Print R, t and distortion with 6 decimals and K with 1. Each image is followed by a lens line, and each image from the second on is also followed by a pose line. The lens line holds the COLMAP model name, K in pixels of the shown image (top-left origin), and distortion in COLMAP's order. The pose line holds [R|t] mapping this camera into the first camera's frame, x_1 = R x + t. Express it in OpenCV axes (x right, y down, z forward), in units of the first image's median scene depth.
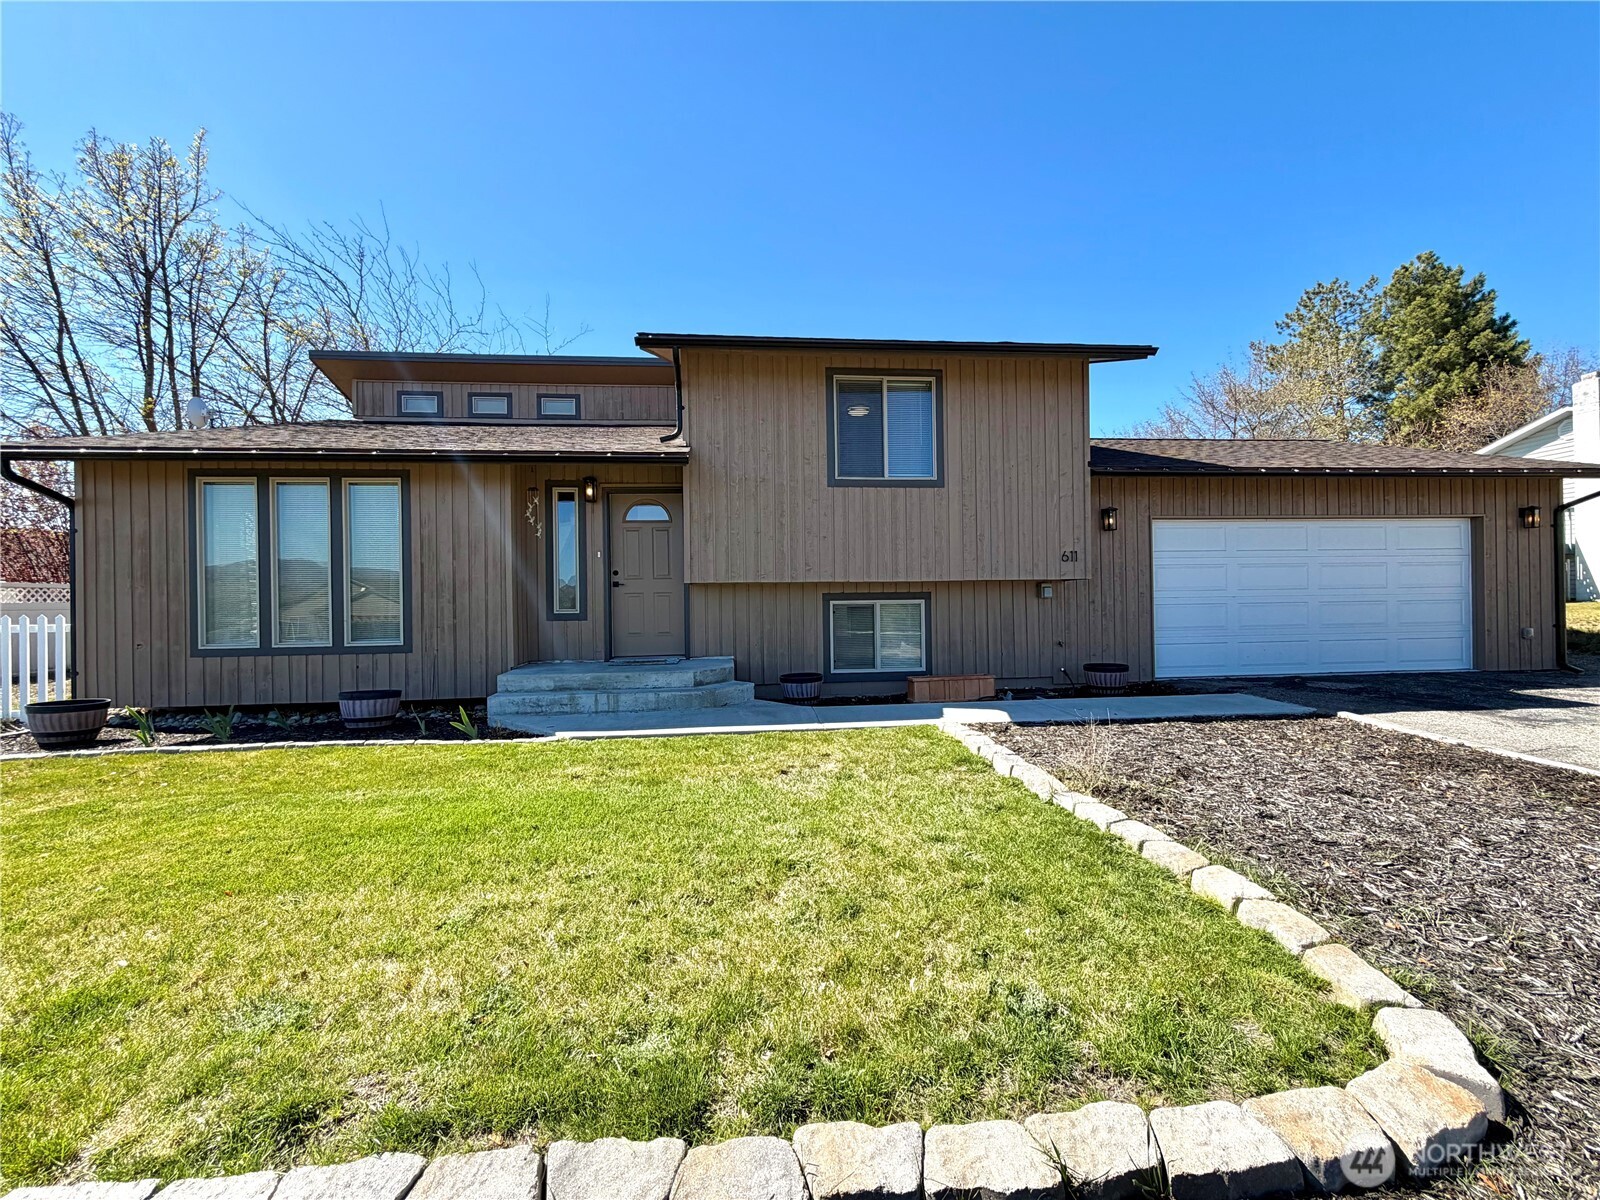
lens RADIAL K [[641.7, 0, 799.2], [0, 641.7, 604.4], [0, 0, 1]] dist [0.002022, 0.000066]
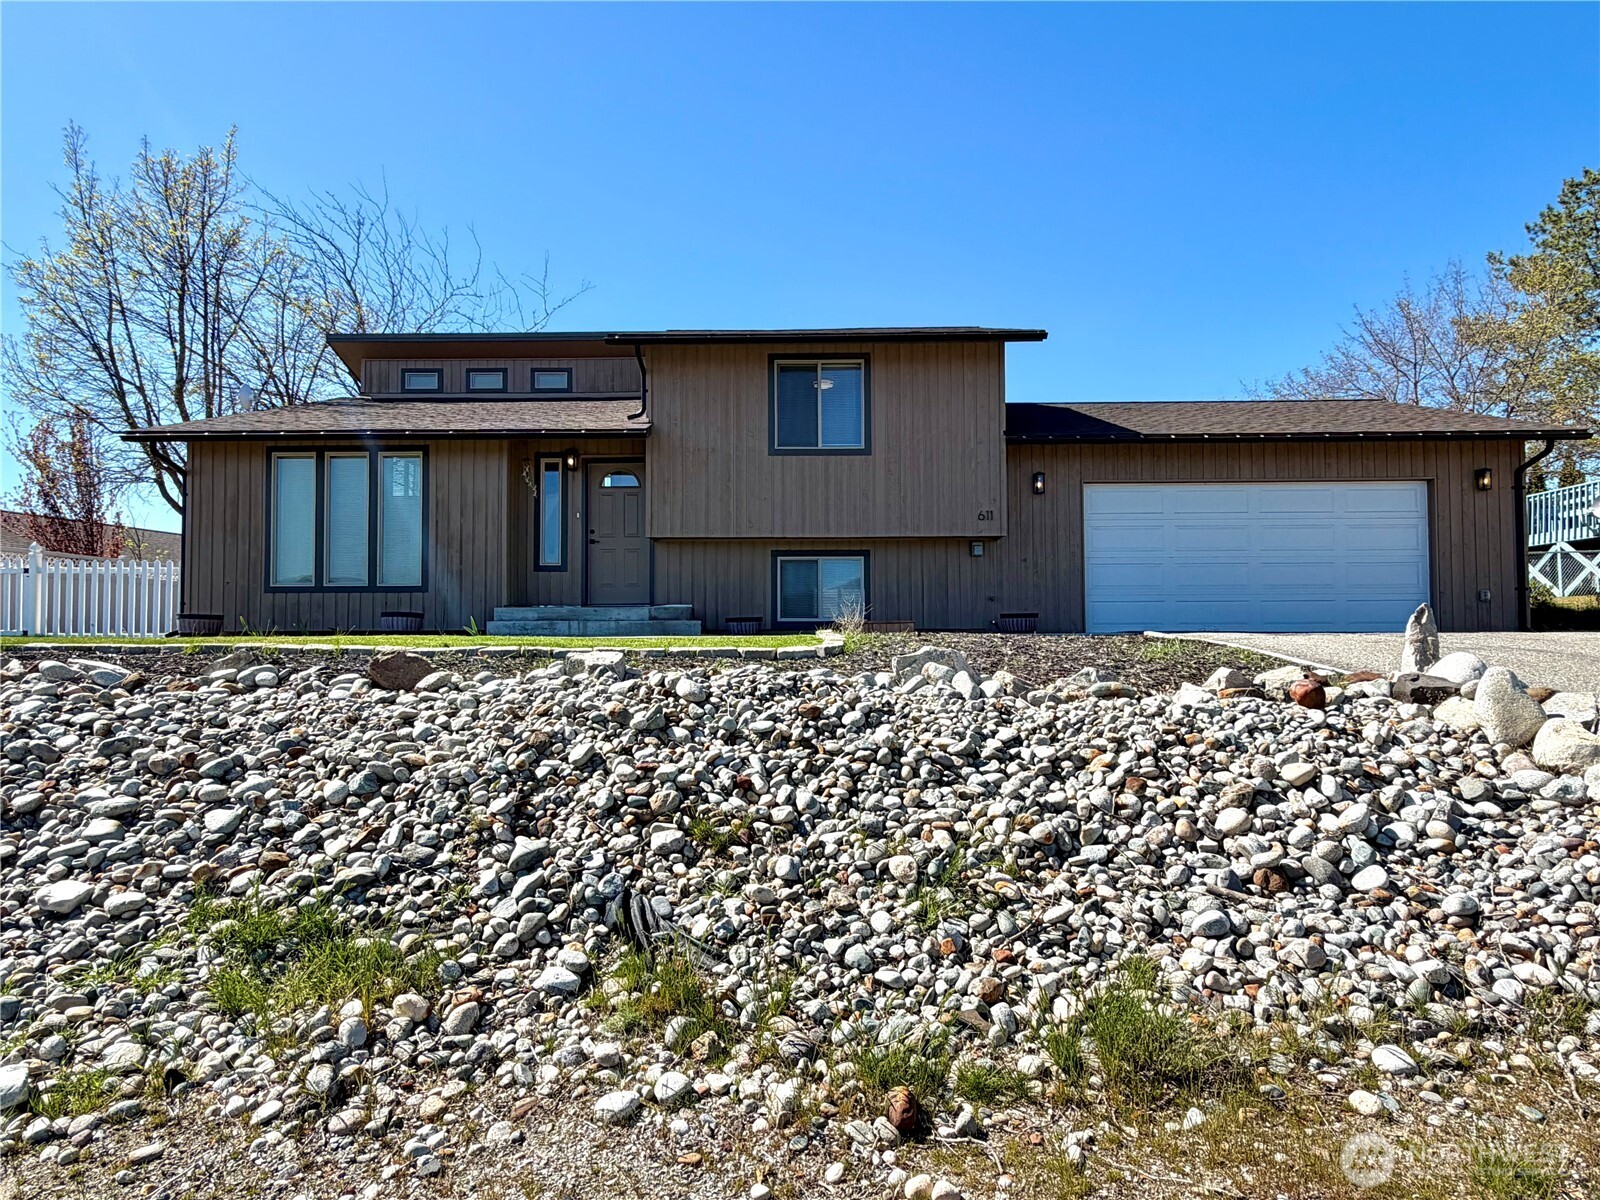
lens RADIAL K [[935.5, 0, 797.5], [0, 935.5, 592.1], [0, 0, 1]] dist [0.001637, -0.001953]
pose [[0.993999, 0.006317, -0.109207, 0.273053], [-0.010727, 0.999149, -0.039839, 0.125841], [0.108862, 0.040771, 0.993220, -0.642743]]
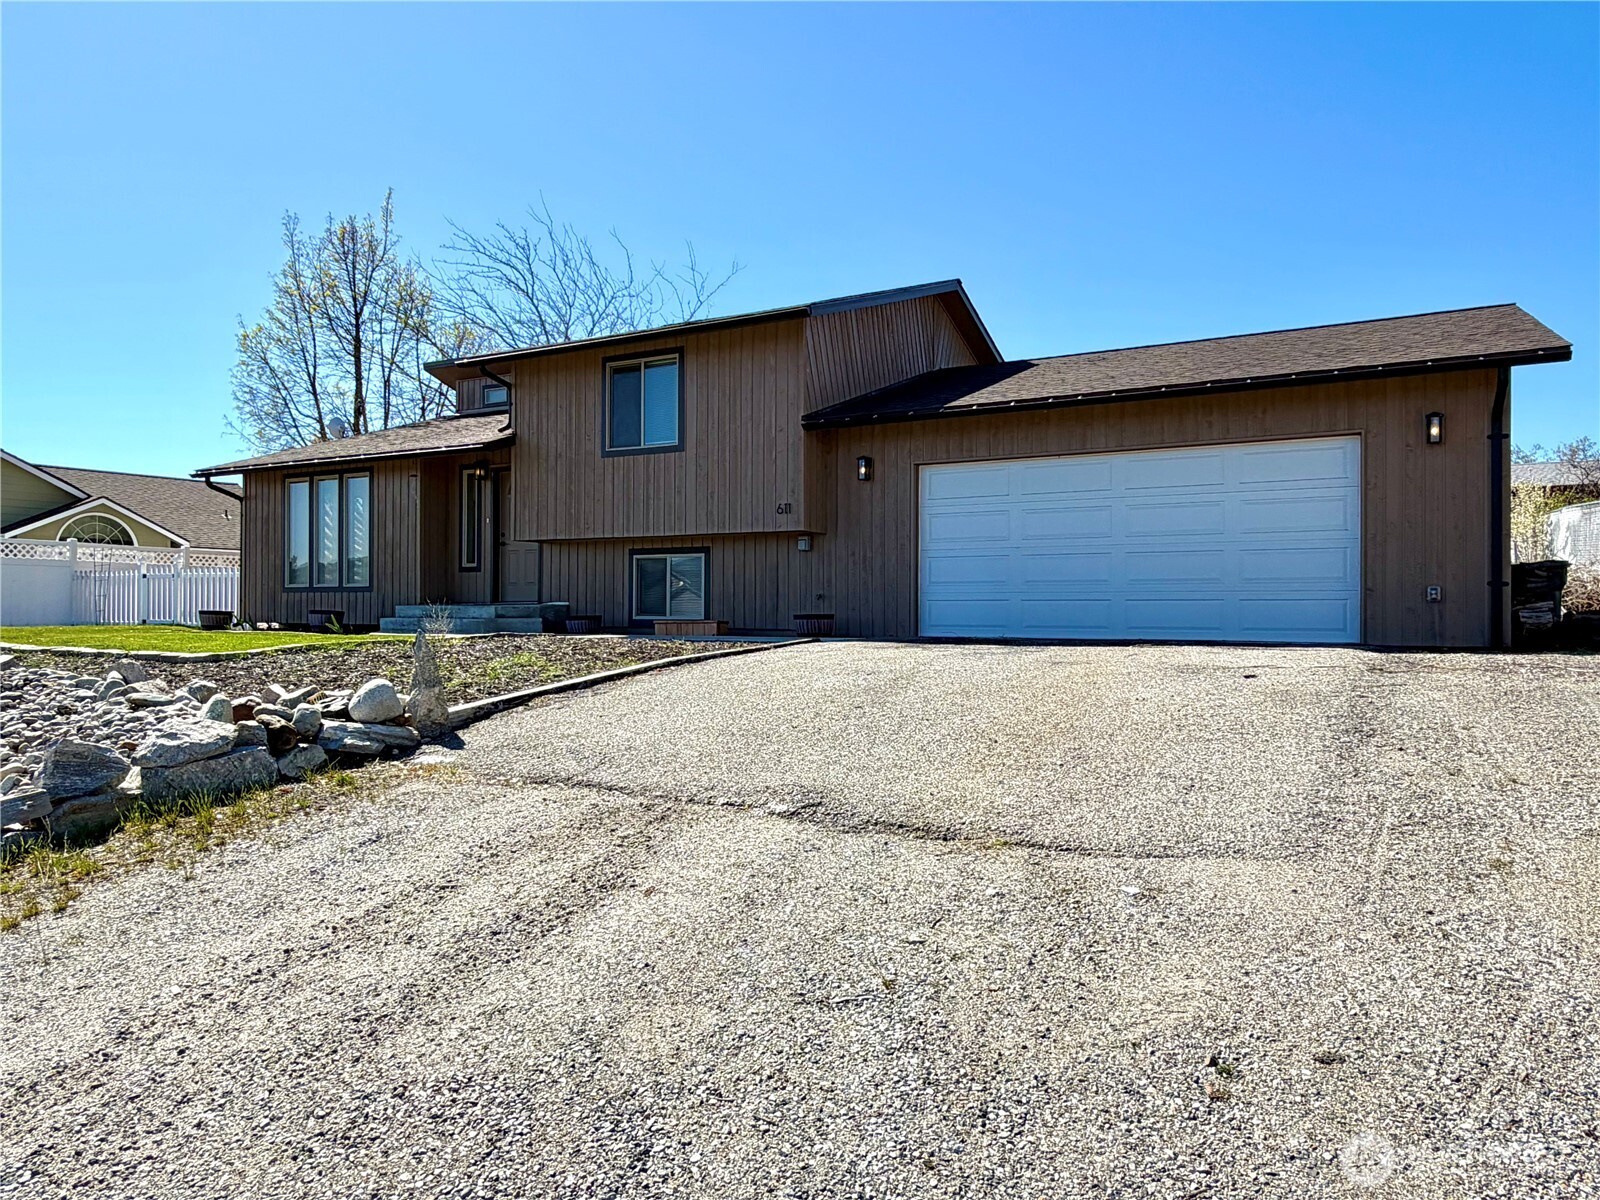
lens RADIAL K [[1079.6, 0, 801.8], [0, 1079.6, 603.5], [0, 0, 1]] dist [-0.009899, -0.000731]
pose [[0.826138, 0.013701, -0.563302, 1.428558], [-0.015289, 0.999881, 0.001897, 0.074647], [0.563261, 0.007045, 0.826249, -0.428006]]
